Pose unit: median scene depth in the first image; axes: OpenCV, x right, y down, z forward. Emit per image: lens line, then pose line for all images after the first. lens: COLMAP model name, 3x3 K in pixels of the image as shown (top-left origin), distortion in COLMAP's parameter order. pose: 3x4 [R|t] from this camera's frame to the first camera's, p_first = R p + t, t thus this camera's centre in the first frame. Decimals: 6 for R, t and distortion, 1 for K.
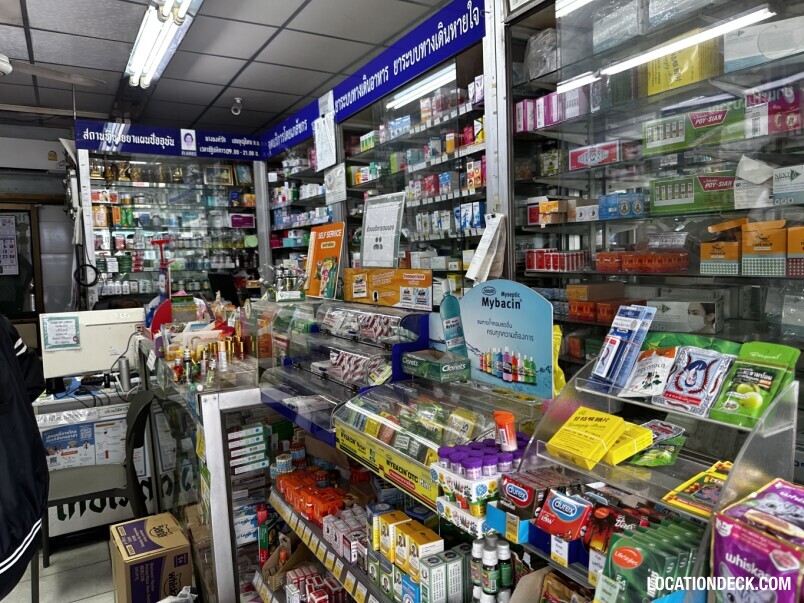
lens RADIAL K [[574.8, 0, 402.0], [0, 574.8, 301.5], [0, 0, 1]] dist [0.104003, -0.177859]
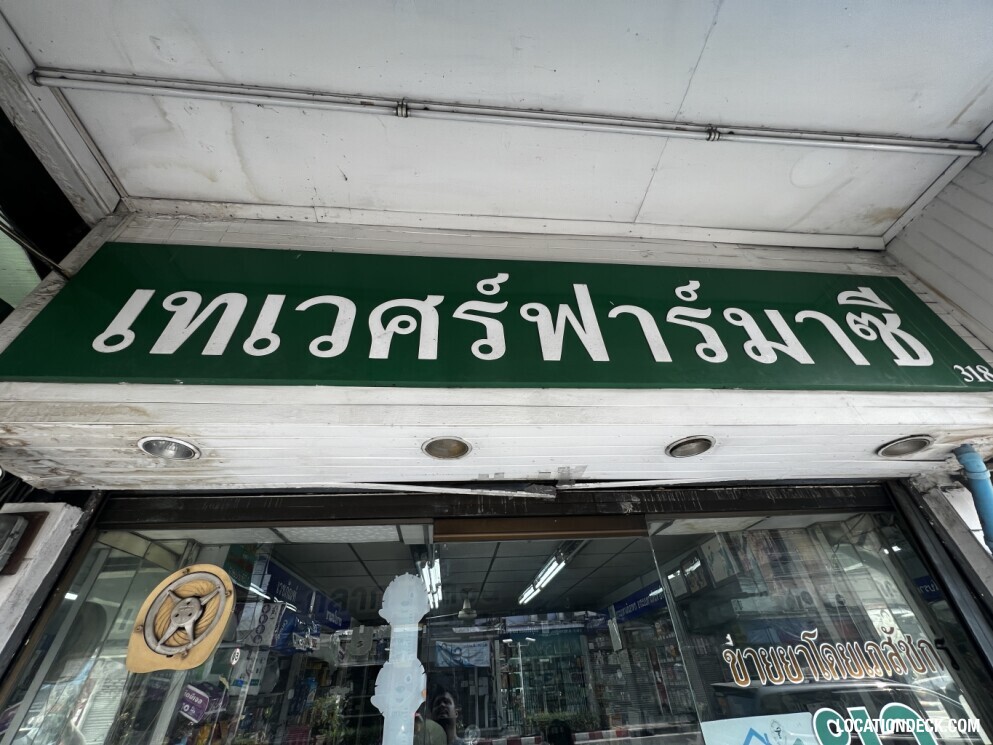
lens RADIAL K [[400.0, 0, 496.5], [0, 400.0, 372.5], [0, 0, 1]] dist [-0.000036, 0.000001]
pose [[0.908233, -0.277502, -0.313217, 0.324118], [0.000440, 0.749126, -0.662428, -0.083984], [0.418464, 0.601501, 0.680503, -1.146918]]
